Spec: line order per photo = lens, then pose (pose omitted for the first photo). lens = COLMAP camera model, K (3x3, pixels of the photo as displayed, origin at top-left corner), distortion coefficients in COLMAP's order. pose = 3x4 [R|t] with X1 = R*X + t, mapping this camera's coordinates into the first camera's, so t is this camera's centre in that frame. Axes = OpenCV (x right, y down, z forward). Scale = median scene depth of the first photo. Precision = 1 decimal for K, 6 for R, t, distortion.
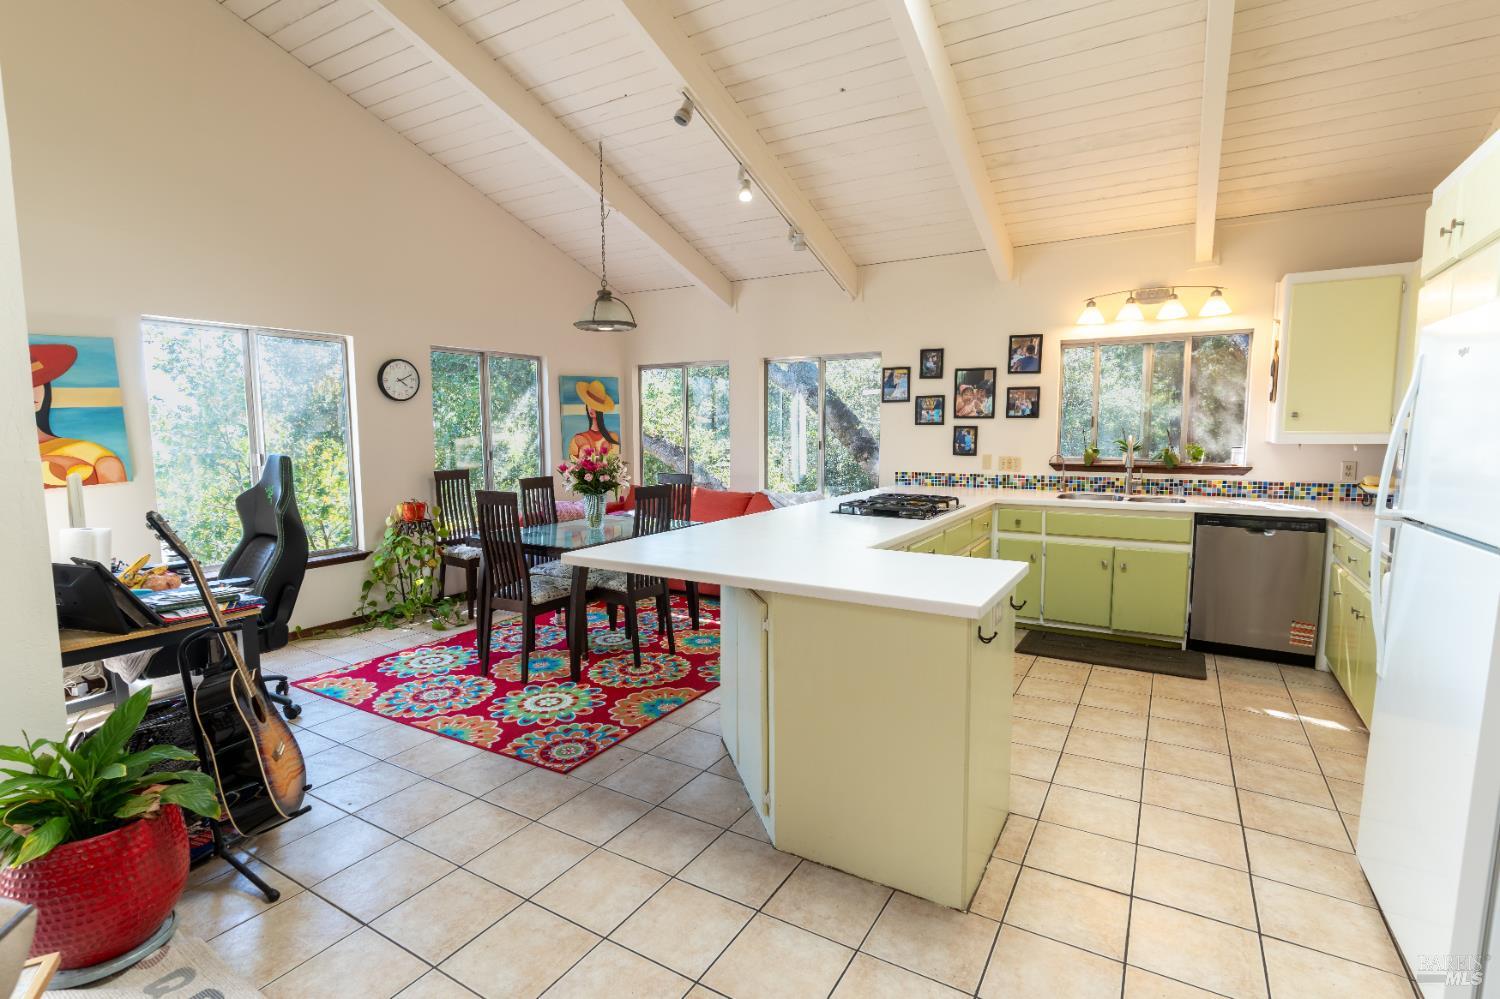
lens RADIAL K [[711.6, 0, 751.7], [0, 711.6, 496.7], [0, 0, 1]] dist [0.003848, 0.001447]
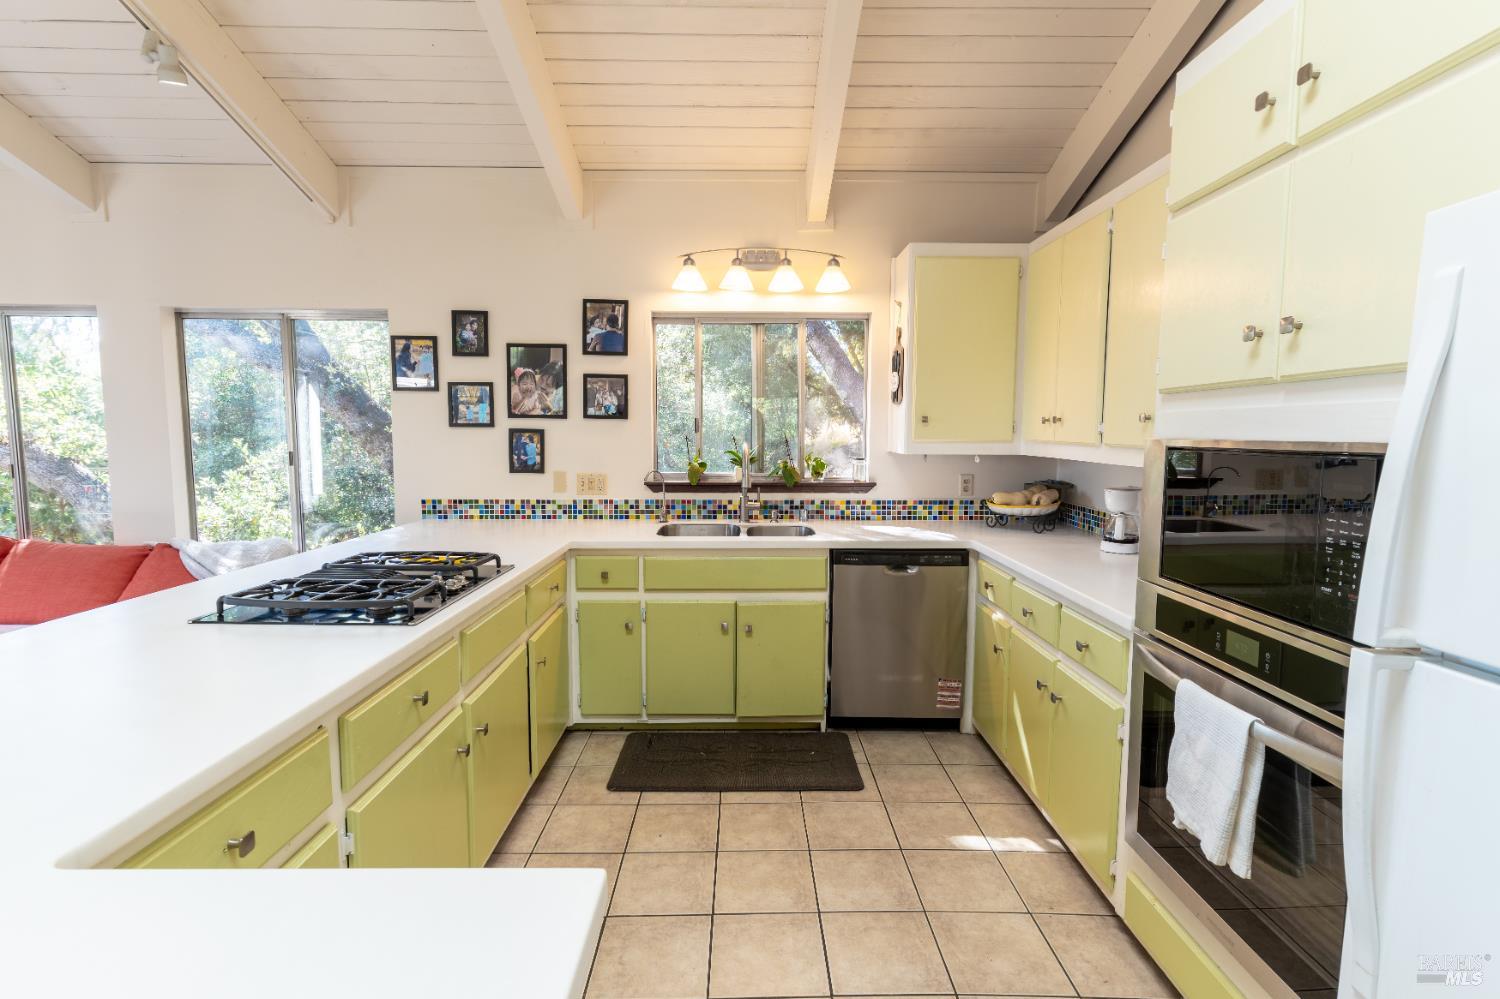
lens RADIAL K [[711.6, 0, 747.5], [0, 711.6, 499.0], [0, 0, 1]] dist [0.003848, 0.001447]
pose [[0.855685, -0.041429, 0.515836, 0.142111], [0.042199, 0.999057, 0.010236, -0.034620], [-0.515774, 0.013009, 0.856626, 0.347099]]
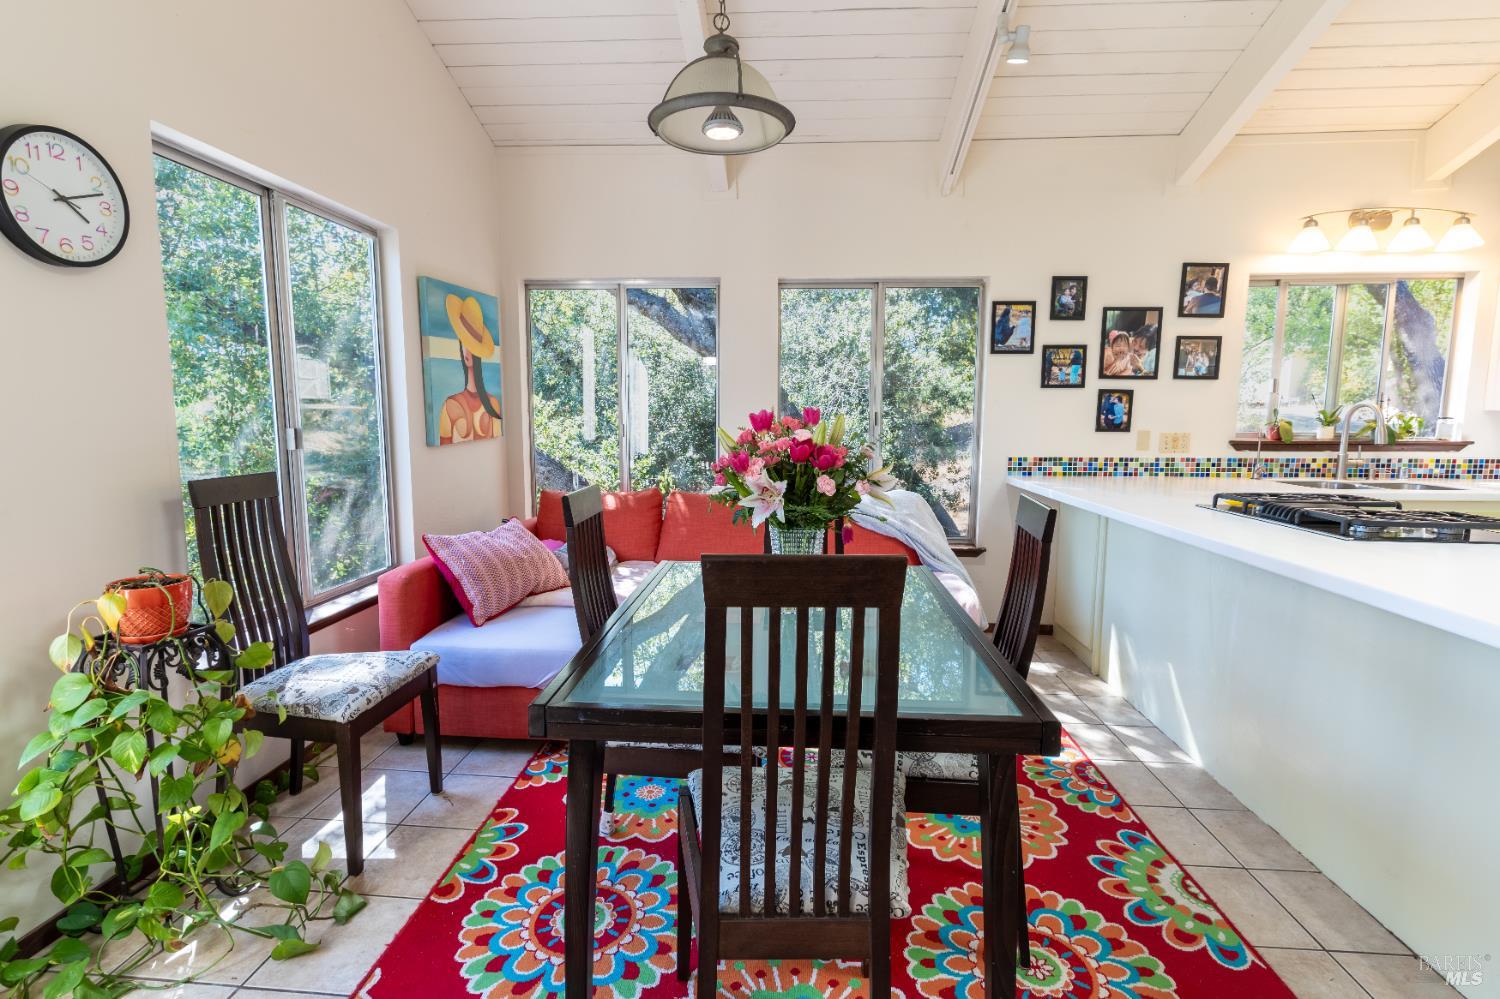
lens RADIAL K [[711.6, 0, 751.1], [0, 711.6, 496.6], [0, 0, 1]] dist [0.003848, 0.001447]
pose [[0.890636, -0.045105, 0.452475, -0.379044], [0.037722, 0.998967, 0.025332, -0.027943], [-0.453150, -0.005493, 0.891417, 0.589244]]
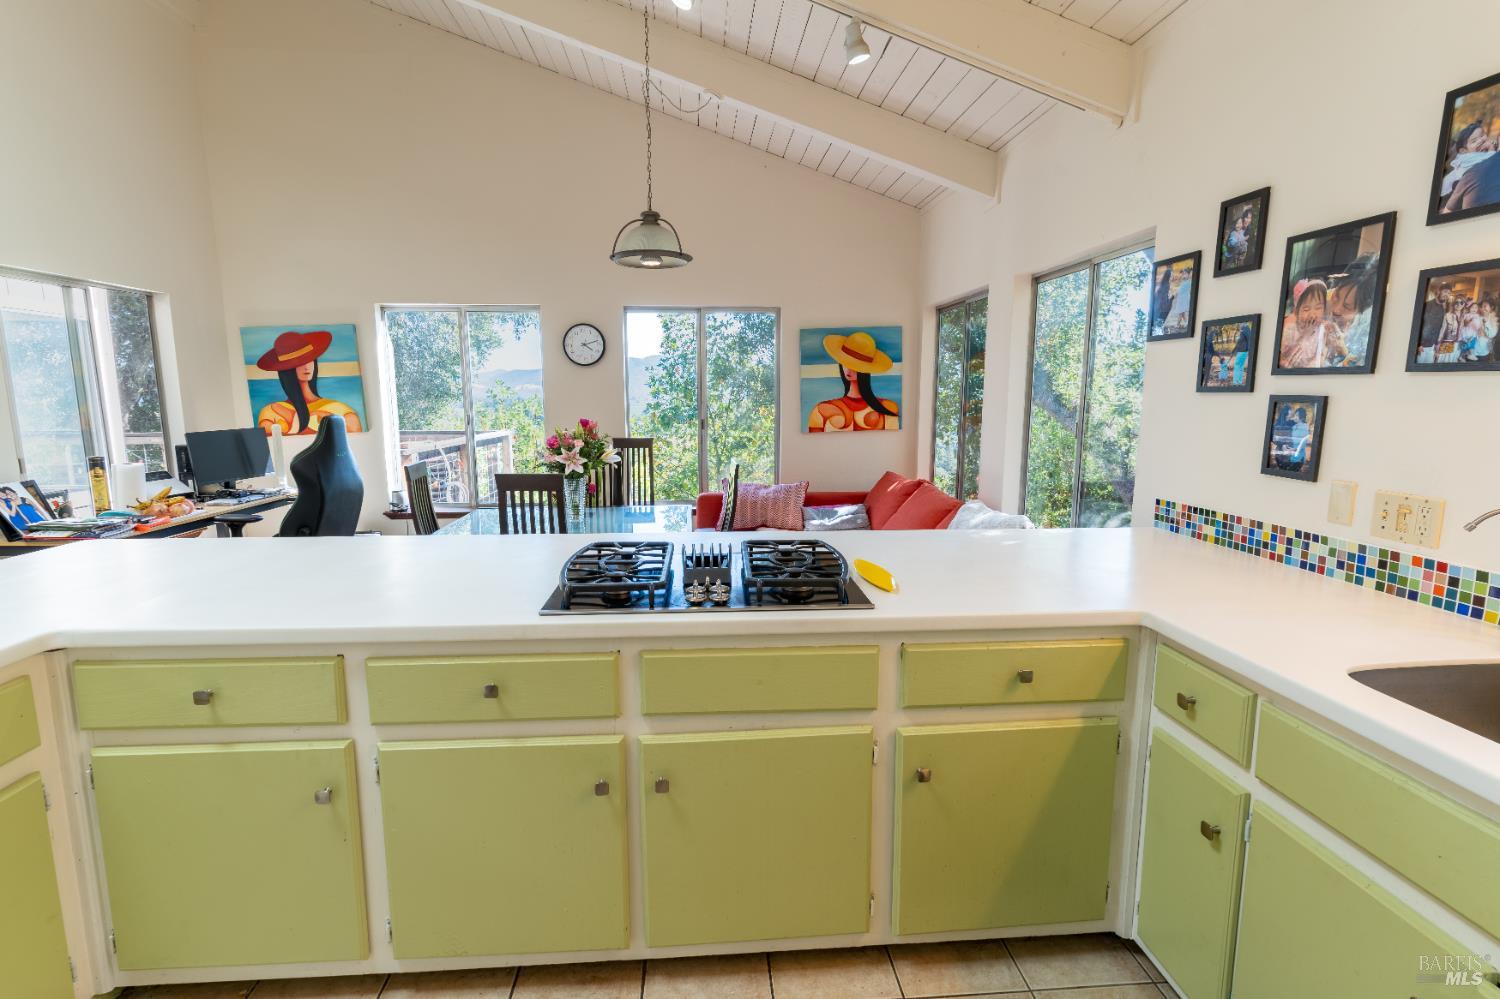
lens RADIAL K [[711.6, 0, 747.3], [0, 711.6, 496.9], [0, 0, 1]] dist [0.003848, 0.001447]
pose [[0.571797, 0.124425, -0.810905, 0.484705], [-0.084242, 0.992112, 0.092827, -0.064892], [0.816059, 0.015233, 0.577768, 0.623246]]
